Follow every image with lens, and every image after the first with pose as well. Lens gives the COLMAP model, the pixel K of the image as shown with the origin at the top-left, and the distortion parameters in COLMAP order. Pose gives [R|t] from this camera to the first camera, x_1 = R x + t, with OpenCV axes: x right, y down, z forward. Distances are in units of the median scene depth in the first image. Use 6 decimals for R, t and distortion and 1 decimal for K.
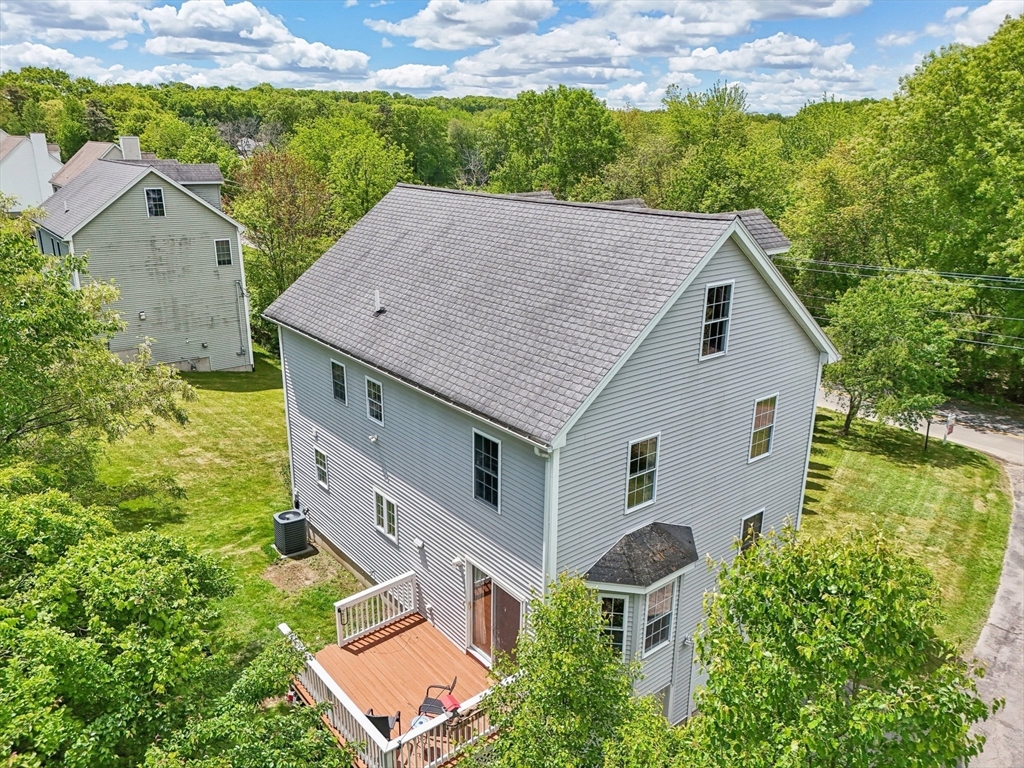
lens RADIAL K [[747.9, 0, 526.5], [0, 747.9, 381.0], [0, 0, 1]] dist [0.065419, -0.074686]
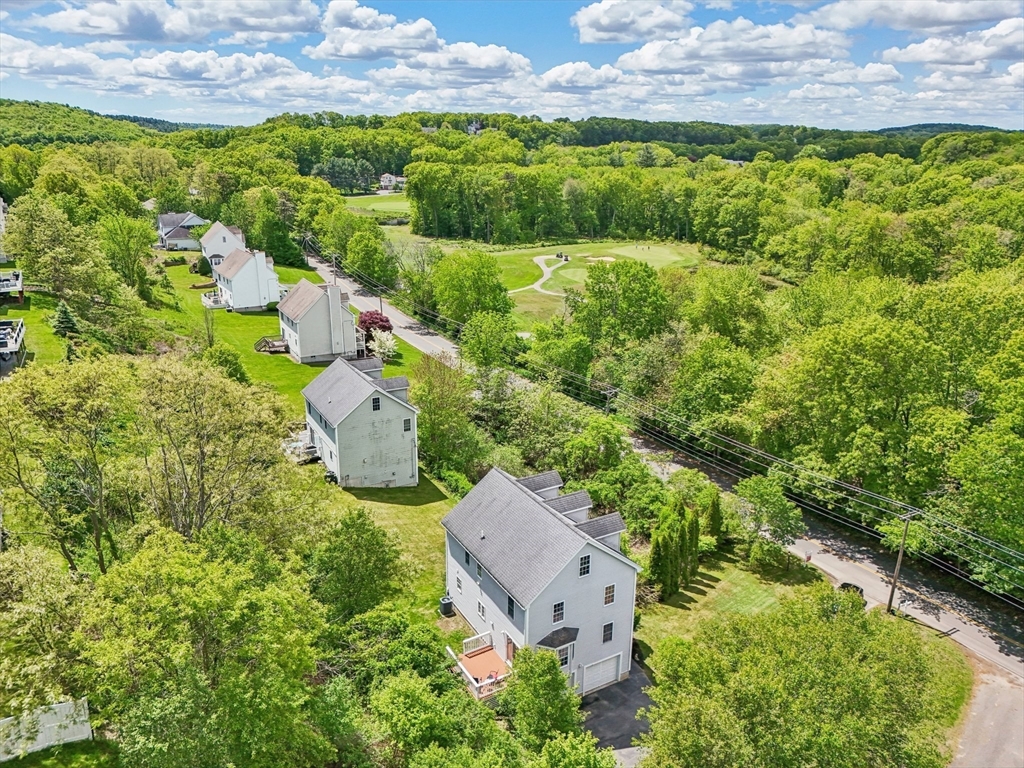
lens RADIAL K [[747.9, 0, 526.5], [0, 747.9, 381.0], [0, 0, 1]] dist [0.065419, -0.074686]
pose [[0.987375, 0.050341, -0.150185, 0.307592], [-0.050801, 0.998709, 0.000775, -0.587460], [0.150030, 0.006864, 0.988658, -1.513424]]
